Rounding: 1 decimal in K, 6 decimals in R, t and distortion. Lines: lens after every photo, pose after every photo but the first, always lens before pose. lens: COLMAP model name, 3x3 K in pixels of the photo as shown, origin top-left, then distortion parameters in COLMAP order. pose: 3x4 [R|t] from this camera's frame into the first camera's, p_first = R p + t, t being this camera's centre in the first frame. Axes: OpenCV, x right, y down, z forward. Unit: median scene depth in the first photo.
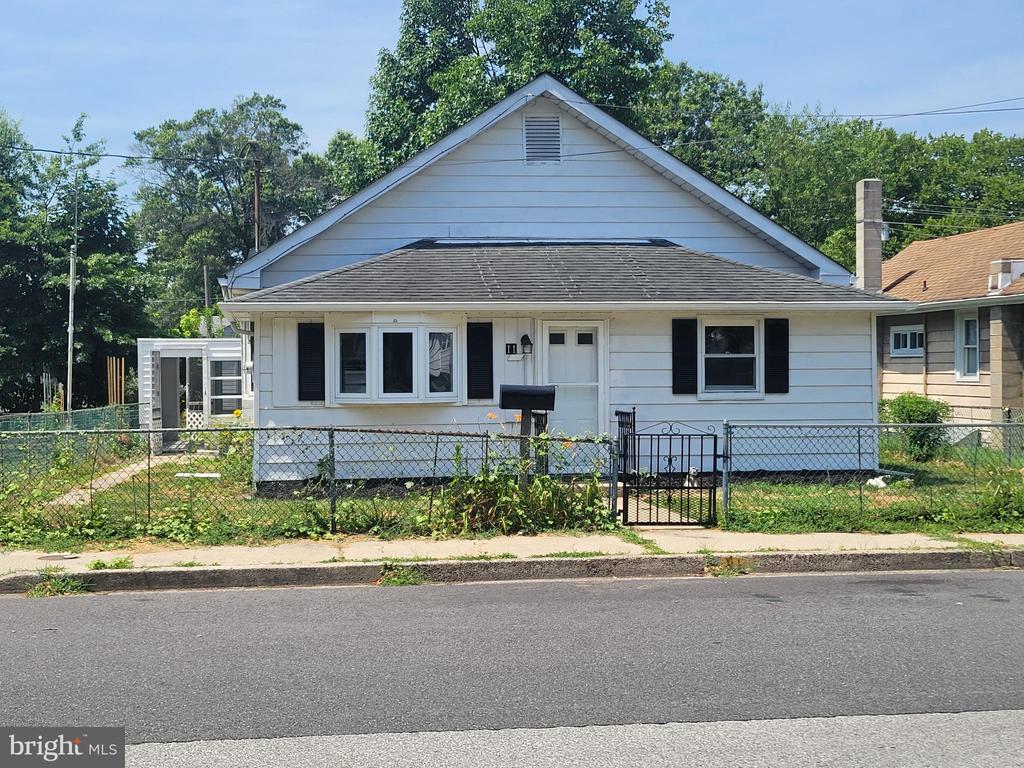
lens RADIAL K [[763.7, 0, 512.0], [0, 763.7, 384.0], [0, 0, 1]] dist [0.013355, 0.001027]
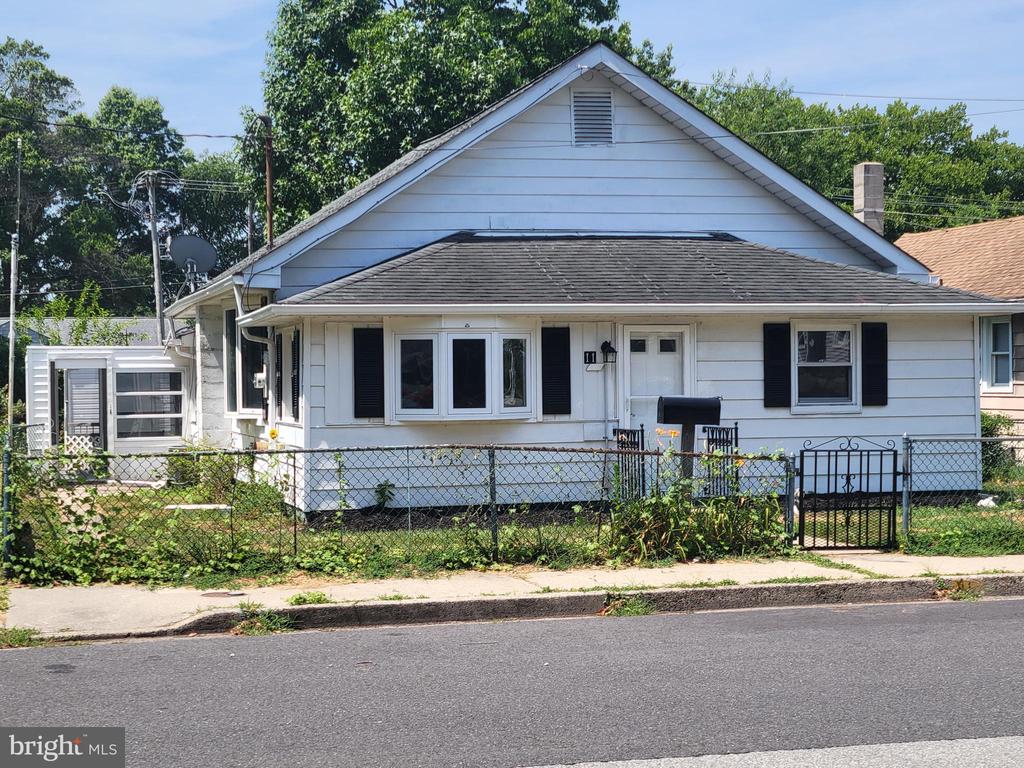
lens RADIAL K [[898.7, 0, 511.6], [0, 898.7, 403.6], [0, 0, 1]] dist [0.014946, 0.015057]
pose [[0.997680, -0.006343, 0.067782, -0.171982], [0.005987, 0.999967, 0.005465, 0.001156], [-0.067815, -0.005047, 0.997685, -0.030818]]
